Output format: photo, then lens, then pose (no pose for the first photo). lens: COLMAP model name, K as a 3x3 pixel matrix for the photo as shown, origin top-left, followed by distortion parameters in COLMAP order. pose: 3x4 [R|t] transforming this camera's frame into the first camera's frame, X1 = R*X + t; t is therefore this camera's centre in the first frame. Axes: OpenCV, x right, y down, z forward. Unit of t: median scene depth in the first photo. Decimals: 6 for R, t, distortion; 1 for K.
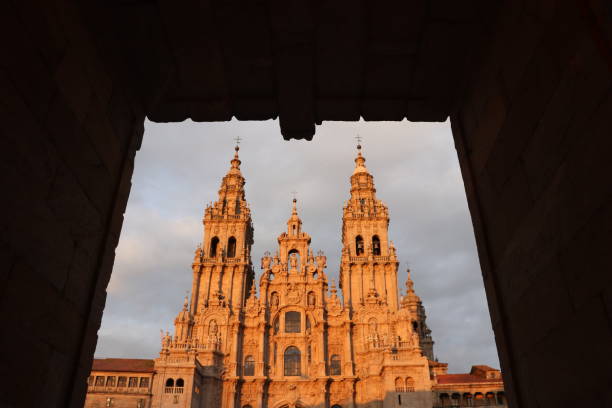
lens RADIAL K [[511.2, 0, 306.0], [0, 511.2, 204.0], [0, 0, 1]] dist [-0.112830, 0.003665]
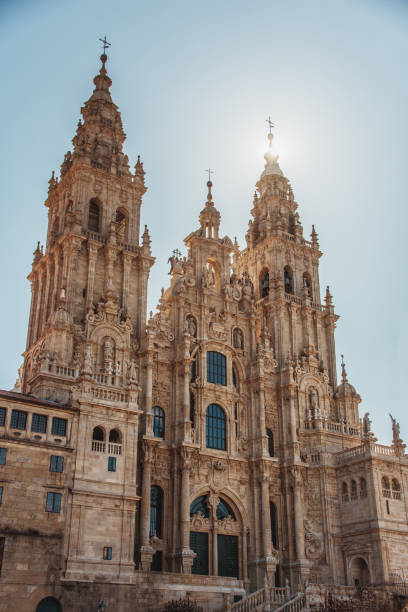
lens RADIAL K [[721.1, 0, 209.1], [0, 721.1, 326.1], [0, 0, 1]] dist [0.048253, 0.056026]
pose [[0.816330, 0.238781, 0.525917, -0.535186], [-0.306410, 0.950888, 0.043881, 0.144193], [-0.489610, -0.196968, 0.849403, 0.232144]]
